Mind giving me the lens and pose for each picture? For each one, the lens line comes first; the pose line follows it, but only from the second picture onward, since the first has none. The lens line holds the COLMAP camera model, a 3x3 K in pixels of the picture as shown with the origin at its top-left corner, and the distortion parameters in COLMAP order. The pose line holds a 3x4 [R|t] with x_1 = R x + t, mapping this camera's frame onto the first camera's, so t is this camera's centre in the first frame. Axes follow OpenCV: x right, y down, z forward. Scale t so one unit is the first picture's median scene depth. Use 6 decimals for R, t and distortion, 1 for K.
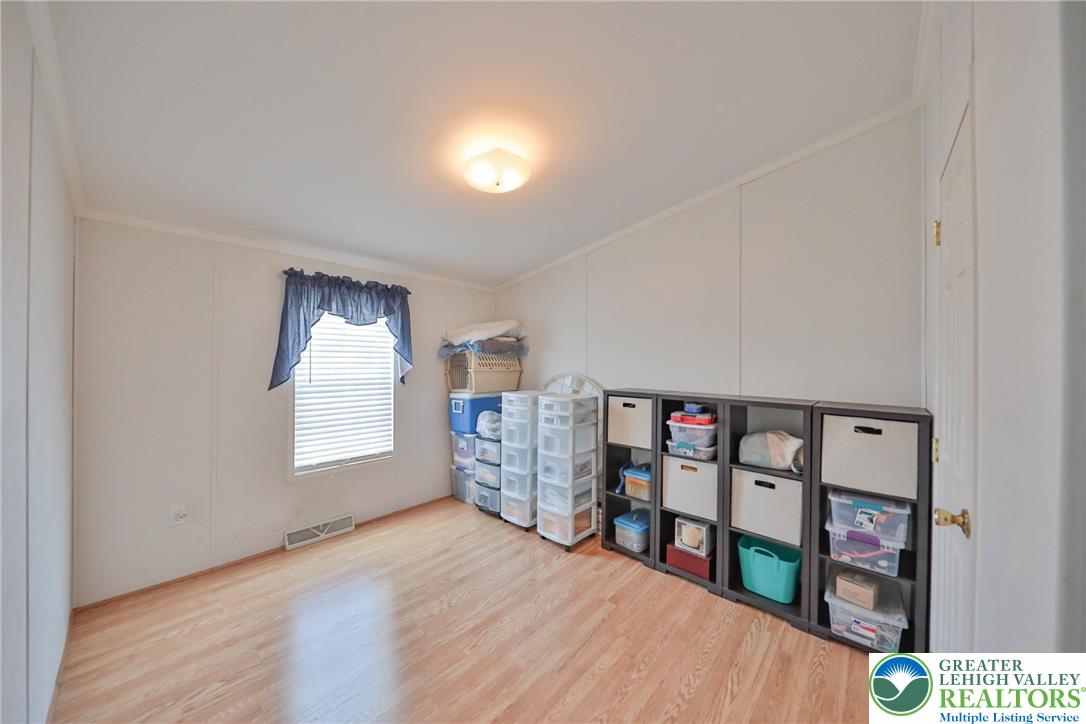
lens RADIAL K [[391.6, 0, 548.5], [0, 391.6, 361.1], [0, 0, 1]] dist [0.001395, -0.005162]
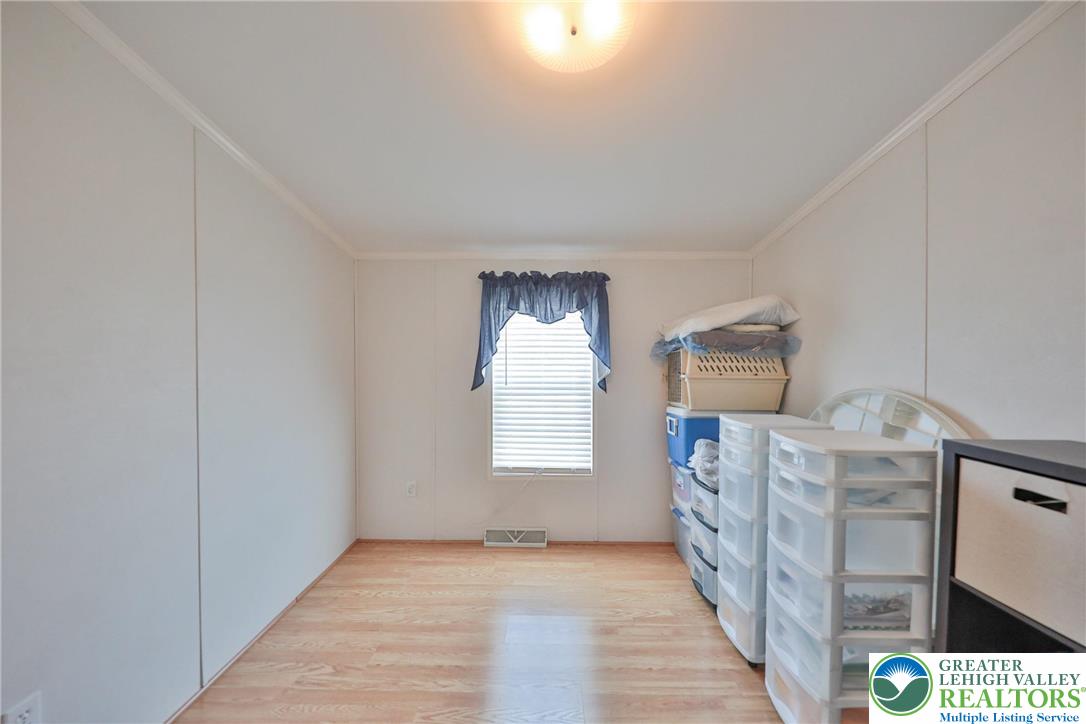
lens RADIAL K [[373.2, 0, 538.8], [0, 373.2, 362.5], [0, 0, 1]] dist [0.009498, -0.006999]
pose [[0.637343, 0.004319, -0.770568, 0.164756], [0.003391, 0.999959, 0.008410, -0.008286], [0.770573, -0.007973, 0.637302, 0.436198]]
